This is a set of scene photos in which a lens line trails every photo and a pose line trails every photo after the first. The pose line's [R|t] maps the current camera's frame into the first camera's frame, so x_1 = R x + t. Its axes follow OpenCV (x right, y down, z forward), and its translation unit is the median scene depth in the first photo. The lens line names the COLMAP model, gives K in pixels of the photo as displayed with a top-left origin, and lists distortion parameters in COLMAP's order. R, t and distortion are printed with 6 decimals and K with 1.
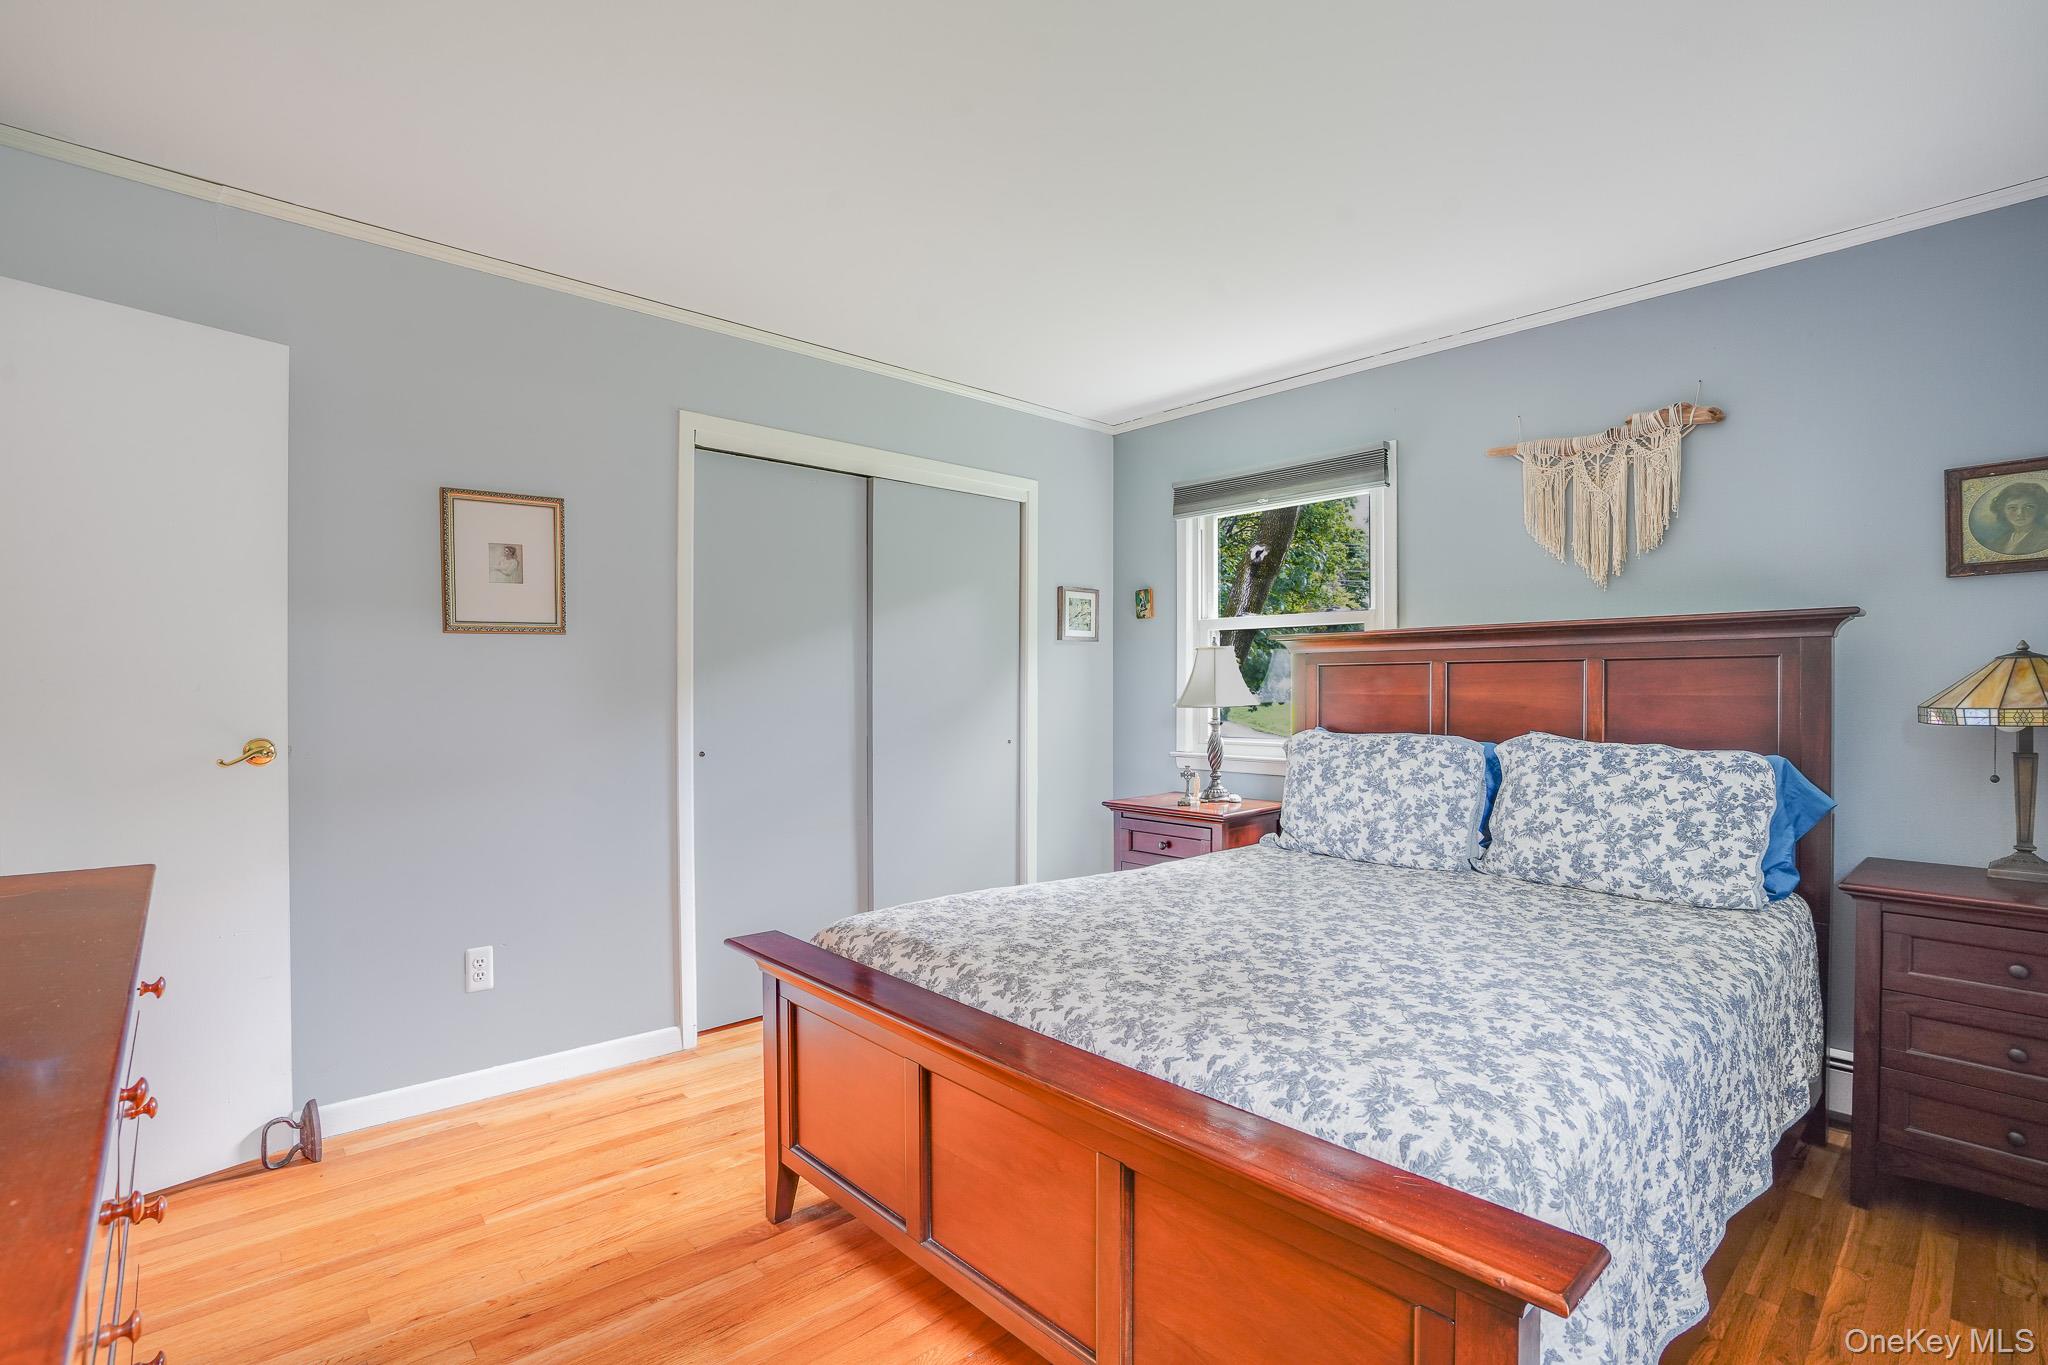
lens RADIAL K [[970.3, 0, 1020.8], [0, 970.3, 689.7], [0, 0, 1]] dist [-0.001272, 0.000160]
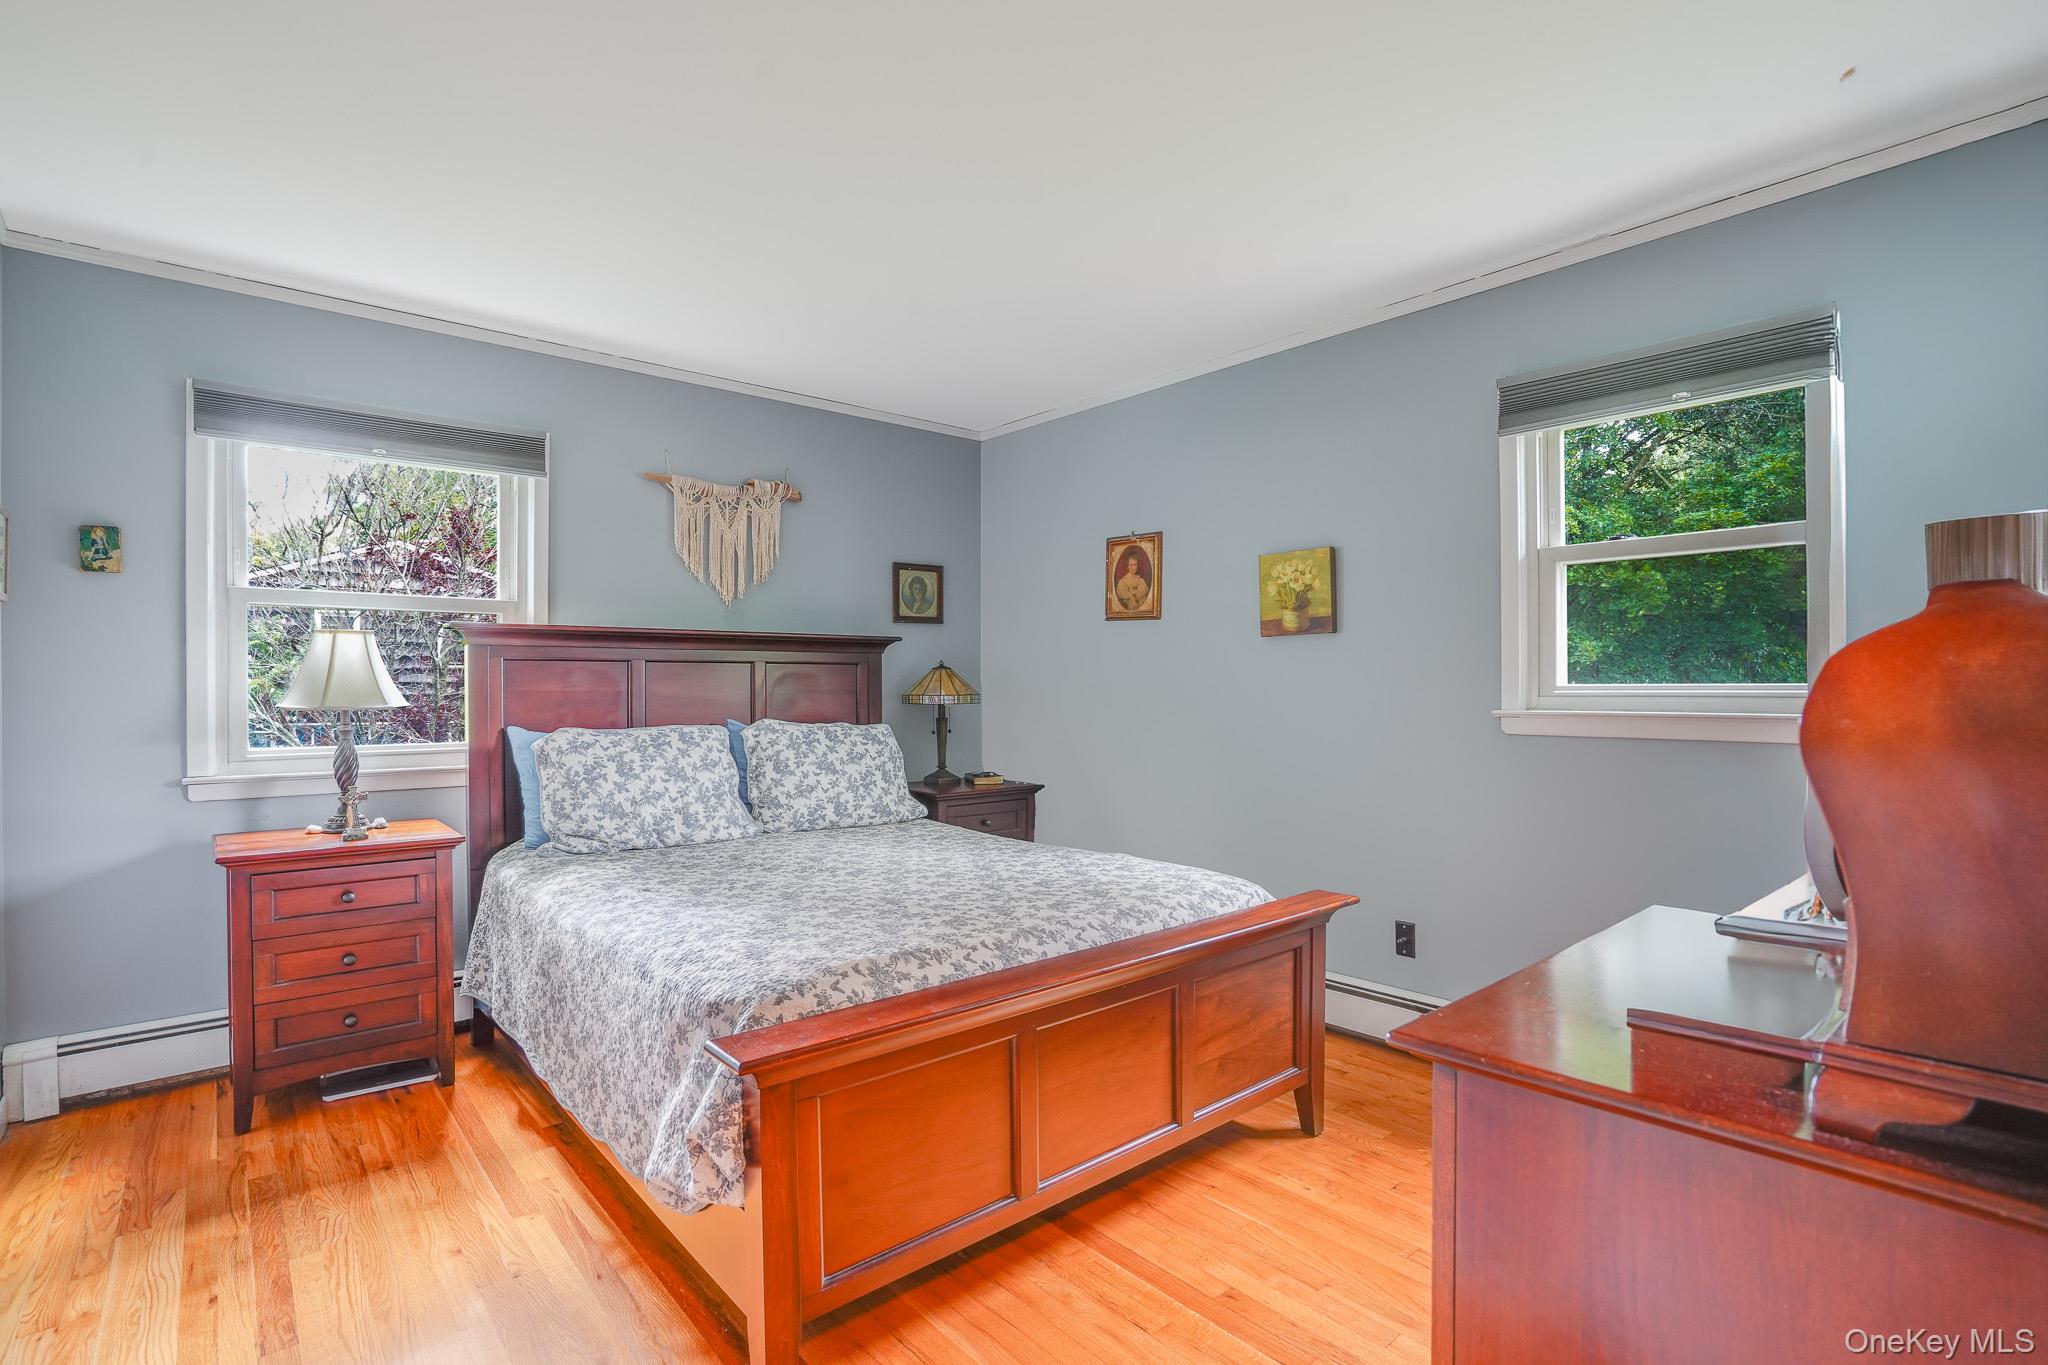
lens RADIAL K [[970.3, 0, 1020.8], [0, 970.3, 685.5], [0, 0, 1]] dist [-0.001272, 0.000160]
pose [[0.071505, -0.001826, 0.997439, -0.704237], [-0.000482, 0.999998, 0.001865, -0.002551], [-0.997440, -0.000614, 0.071504, 0.556595]]
